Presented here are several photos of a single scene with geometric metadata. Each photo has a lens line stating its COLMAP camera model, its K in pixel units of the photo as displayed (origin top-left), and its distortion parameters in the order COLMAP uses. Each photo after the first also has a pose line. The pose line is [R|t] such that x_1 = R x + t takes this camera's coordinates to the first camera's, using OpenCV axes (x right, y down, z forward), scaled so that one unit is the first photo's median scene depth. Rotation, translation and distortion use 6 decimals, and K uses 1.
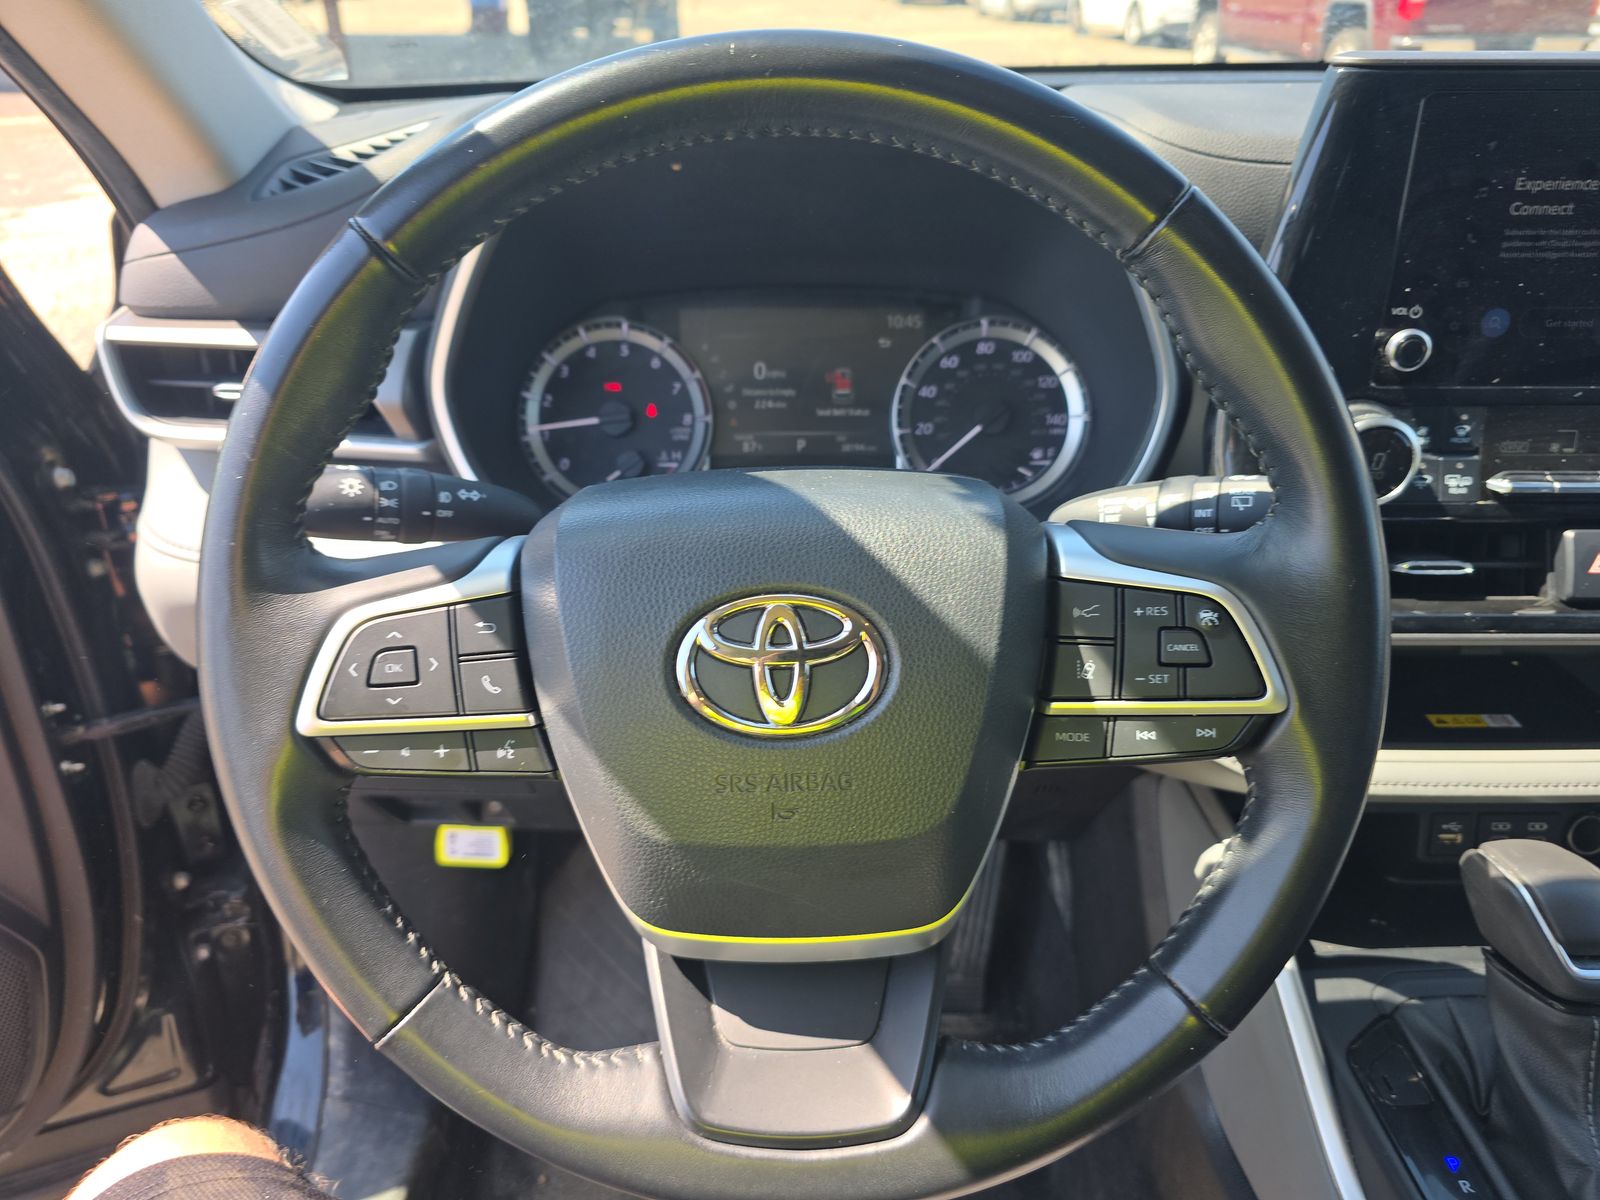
lens RADIAL K [[1073.4, 0, 799.0], [0, 1073.4, 606.2], [0, 0, 1]] dist [-0.001970, -0.012193]
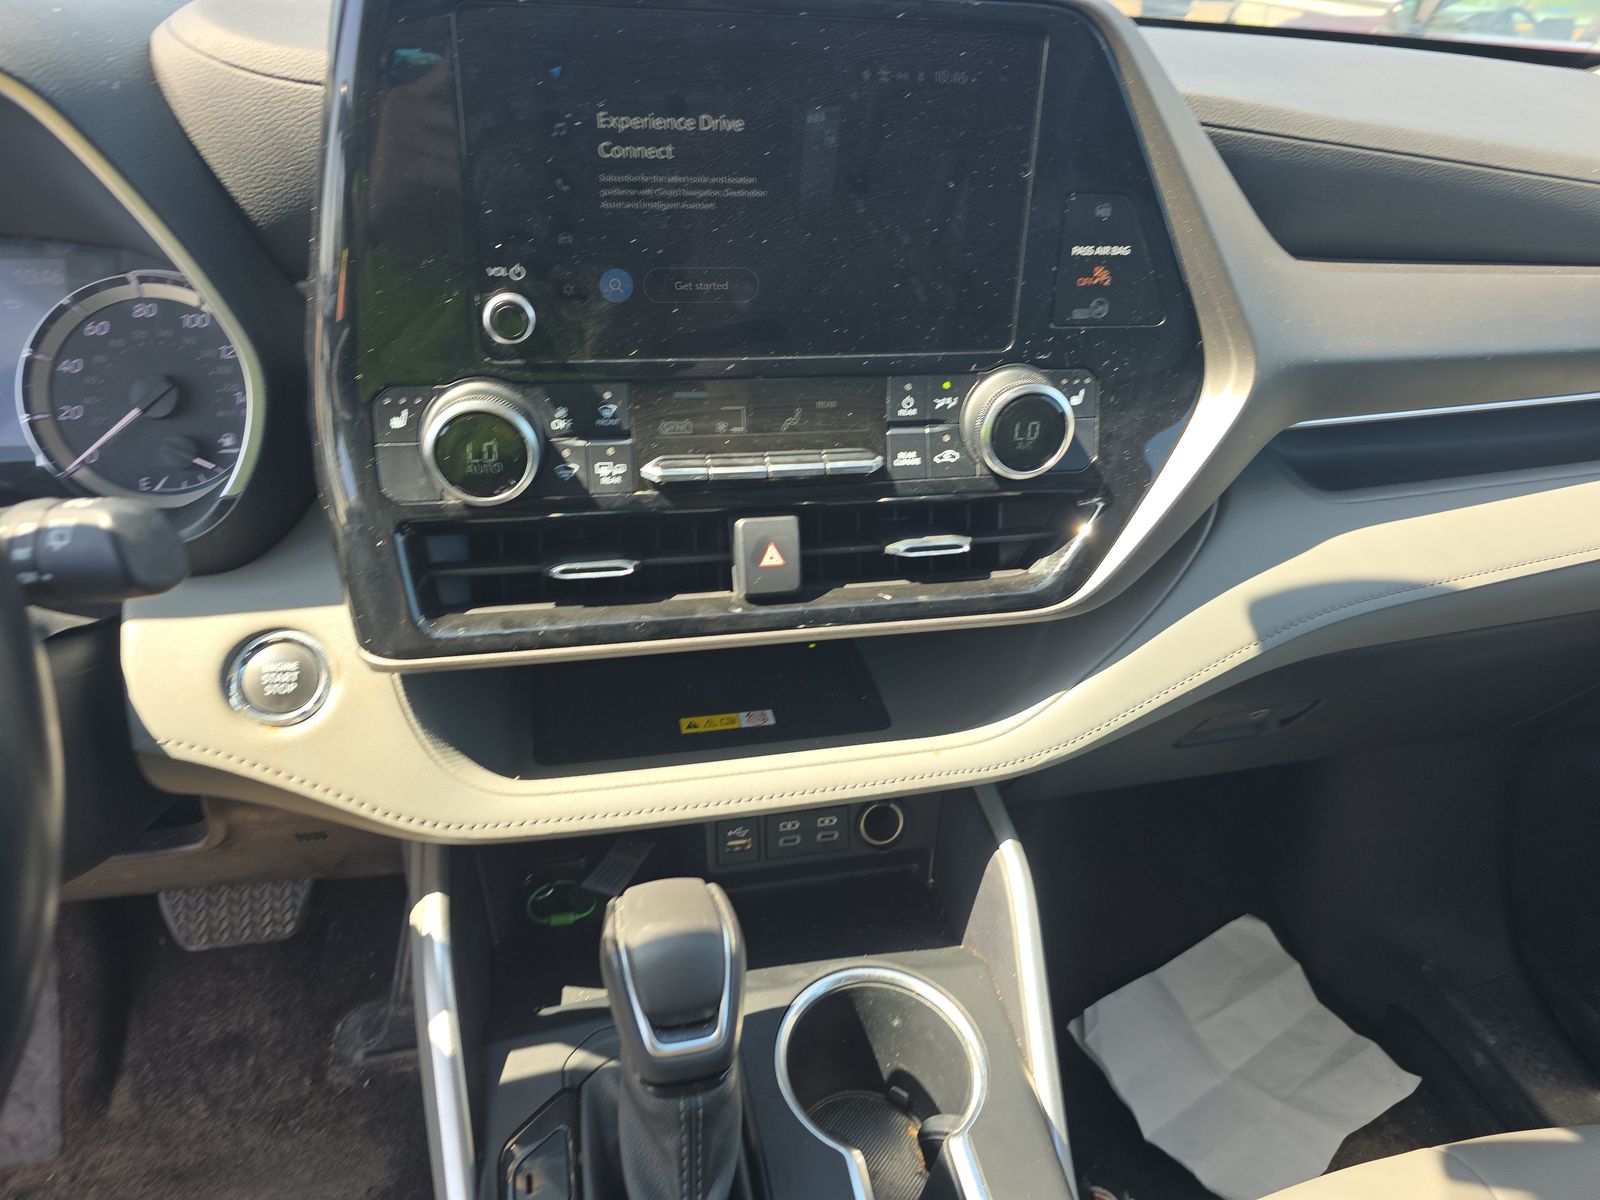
lens RADIAL K [[1073.4, 0, 801.0], [0, 1073.4, 595.7], [0, 0, 1]] dist [-0.001970, -0.012193]
pose [[0.968183, -0.066226, 0.241321, 0.551743], [0.055446, 0.997148, 0.051199, -0.050736], [-0.244024, -0.036189, 0.969094, 0.115981]]
